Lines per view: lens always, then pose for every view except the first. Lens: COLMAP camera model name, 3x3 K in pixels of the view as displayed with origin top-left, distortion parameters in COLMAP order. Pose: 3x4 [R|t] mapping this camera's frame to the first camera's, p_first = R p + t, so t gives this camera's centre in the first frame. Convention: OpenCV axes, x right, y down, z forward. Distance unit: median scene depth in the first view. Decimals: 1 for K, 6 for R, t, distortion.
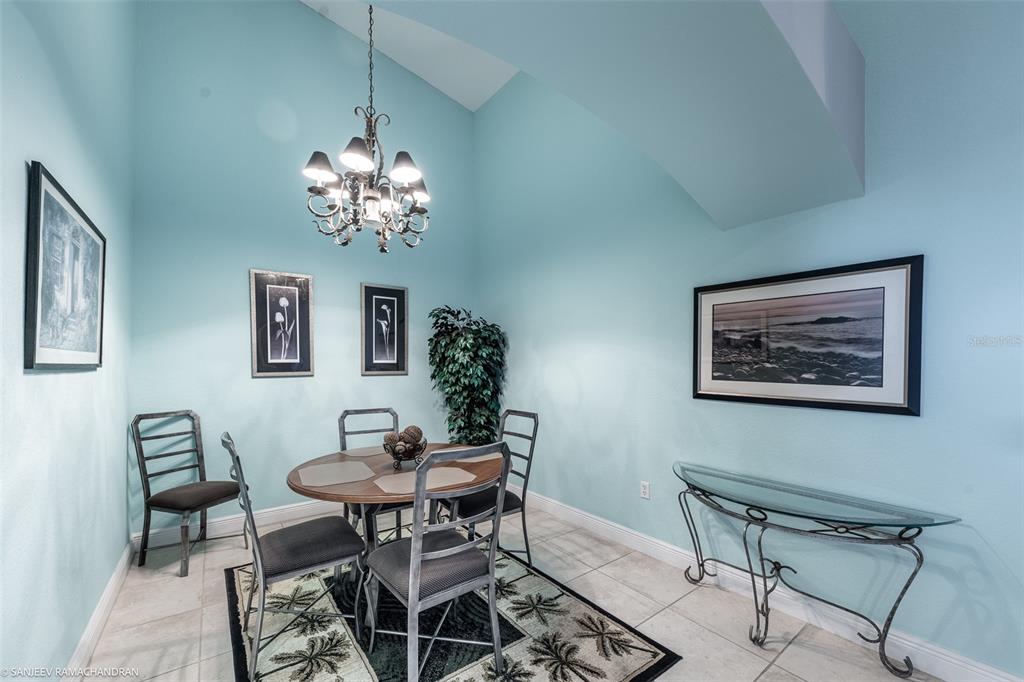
lens RADIAL K [[395.1, 0, 517.7], [0, 395.1, 365.2], [0, 0, 1]] dist [-0.001982, -0.000035]
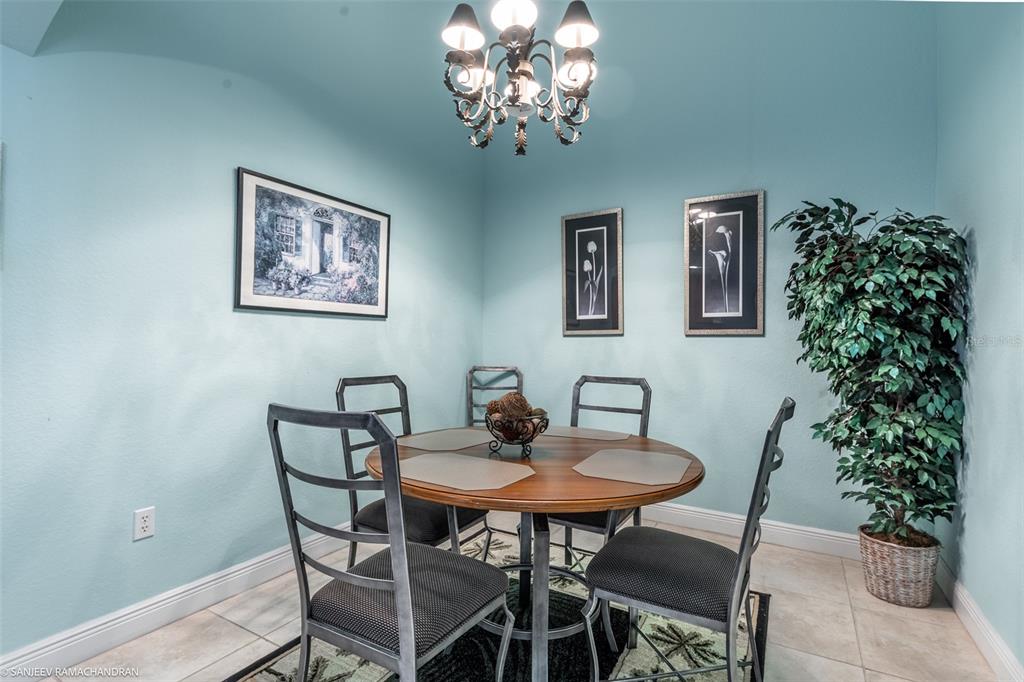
lens RADIAL K [[495.9, 0, 510.5], [0, 495.9, 338.5], [0, 0, 1]] dist [-0.004546, -0.001596]
pose [[0.381306, -0.007035, -0.924422, 0.310093], [-0.009422, 0.999890, -0.011496, 0.047942], [0.924401, 0.013093, 0.381198, 0.436018]]
